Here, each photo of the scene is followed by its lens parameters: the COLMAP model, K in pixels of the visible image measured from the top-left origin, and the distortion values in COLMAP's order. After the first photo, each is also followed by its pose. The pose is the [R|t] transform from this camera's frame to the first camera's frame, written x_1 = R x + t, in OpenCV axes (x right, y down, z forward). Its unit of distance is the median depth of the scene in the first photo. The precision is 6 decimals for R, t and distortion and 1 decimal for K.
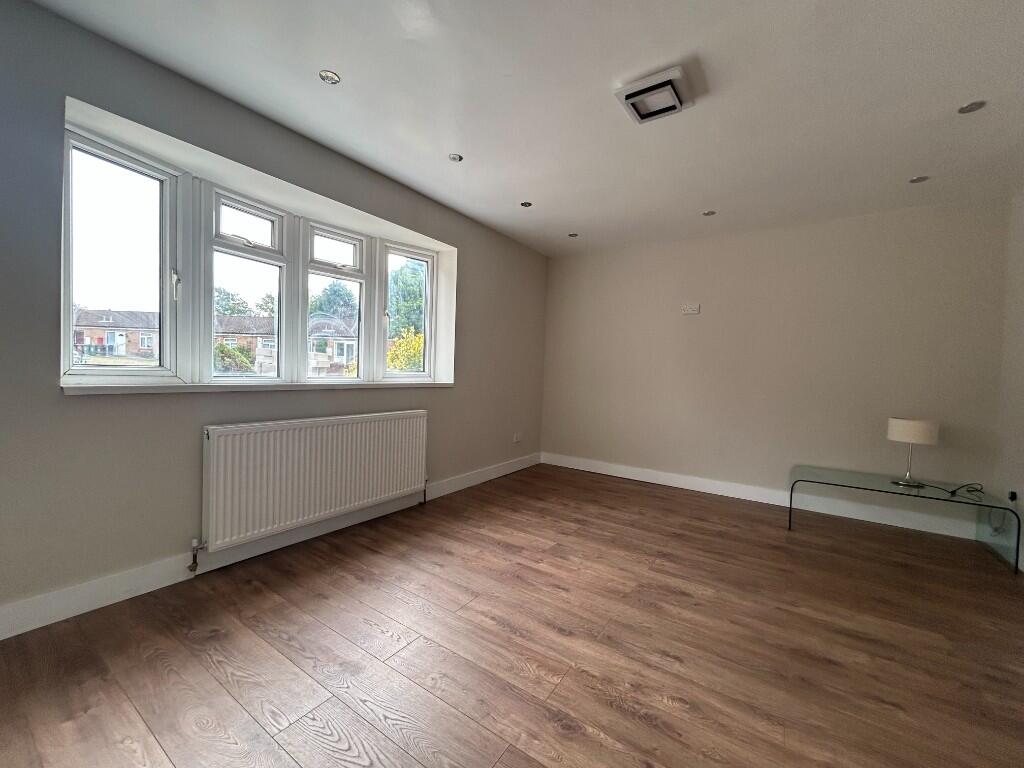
lens RADIAL K [[412.6, 0, 510.0], [0, 412.6, 385.5], [0, 0, 1]] dist [0.000956, 0.000633]
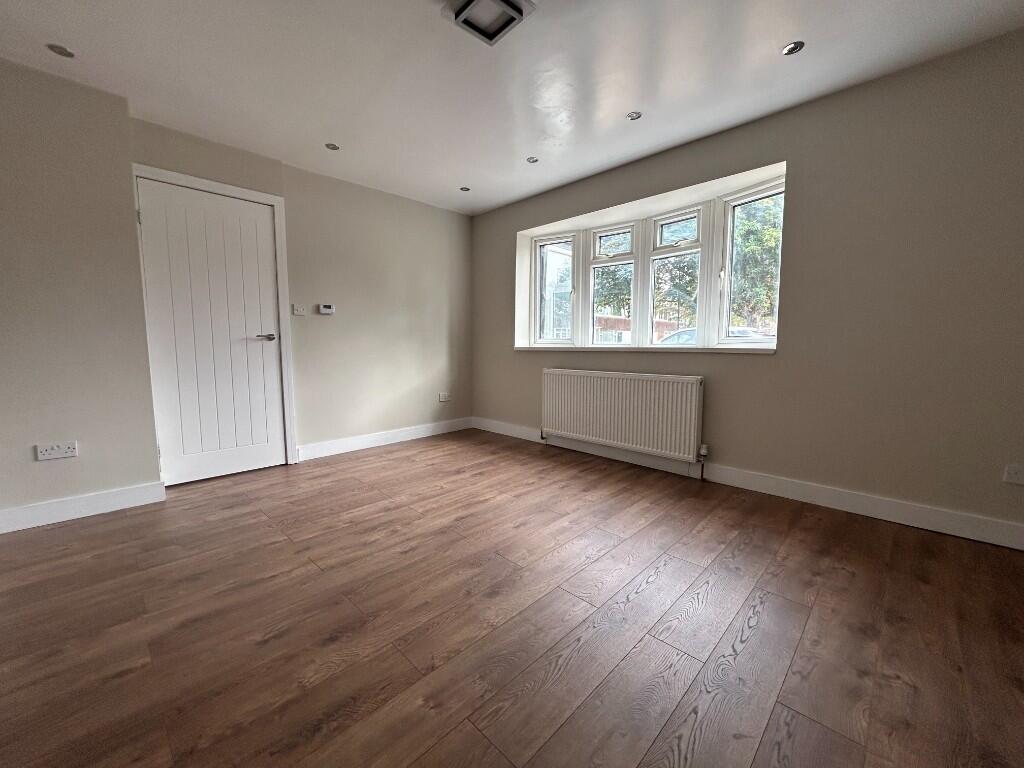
lens RADIAL K [[412.6, 0, 510.7], [0, 412.6, 381.5], [0, 0, 1]] dist [0.000956, 0.000633]
pose [[-0.179465, 0.057391, -0.982089, 1.383171], [-0.039963, 0.997048, 0.065568, 0.047338], [0.982952, 0.051015, -0.176642, 1.351091]]
